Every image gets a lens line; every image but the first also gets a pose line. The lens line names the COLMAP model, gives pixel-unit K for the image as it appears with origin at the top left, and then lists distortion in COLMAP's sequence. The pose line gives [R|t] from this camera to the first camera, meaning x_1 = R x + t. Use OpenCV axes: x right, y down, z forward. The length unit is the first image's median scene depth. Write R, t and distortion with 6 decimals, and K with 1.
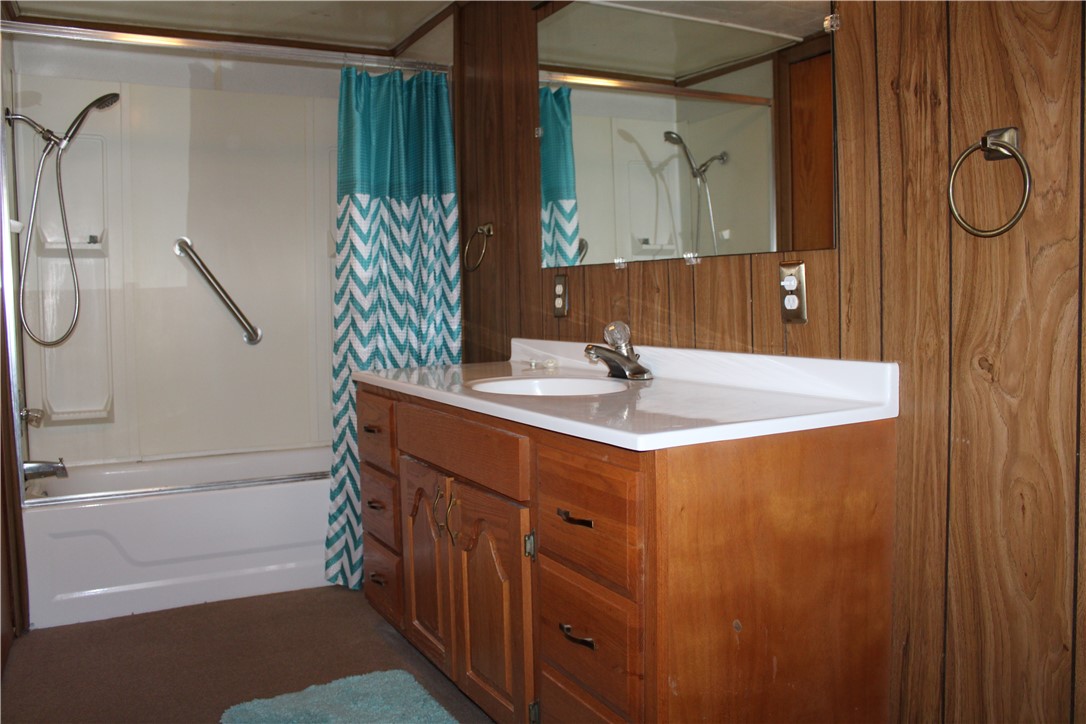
lens RADIAL K [[910.7, 0, 539.5], [0, 910.7, 358.7], [0, 0, 1]] dist [-0.141316, 0.084134]
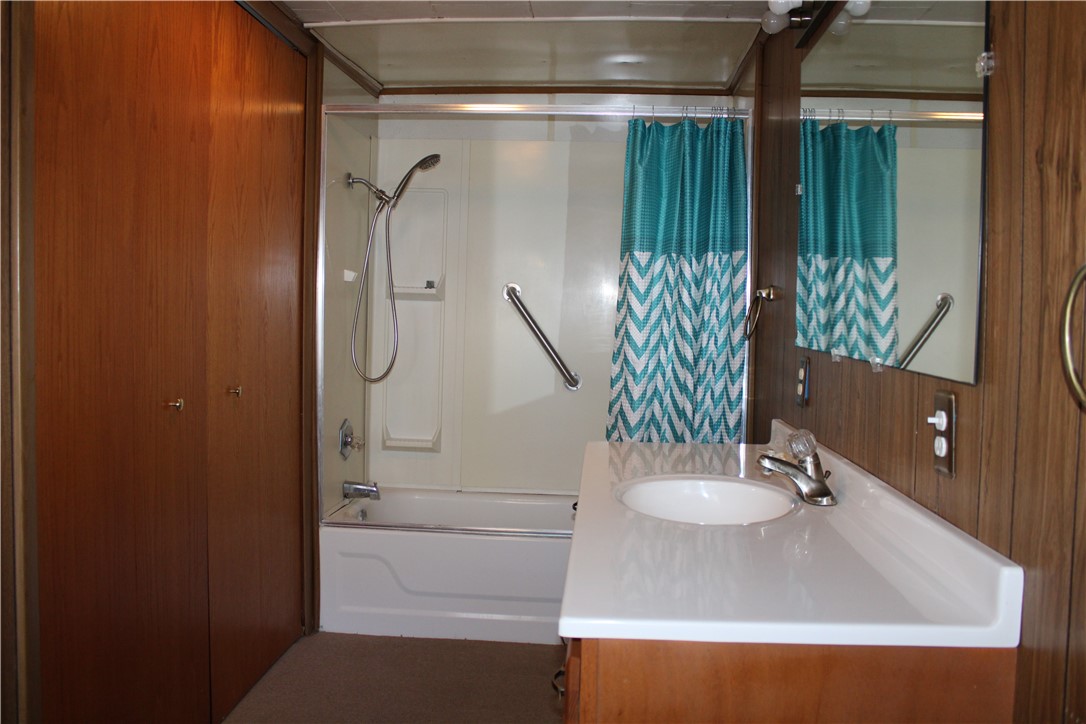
lens RADIAL K [[910.7, 0, 532.1], [0, 910.7, 359.6], [0, 0, 1]] dist [-0.141316, 0.084134]
pose [[0.842836, 0.067592, -0.533910, 0.229294], [-0.072857, 0.997279, 0.011241, -0.070993], [0.533217, 0.029425, 0.845467, 0.126518]]
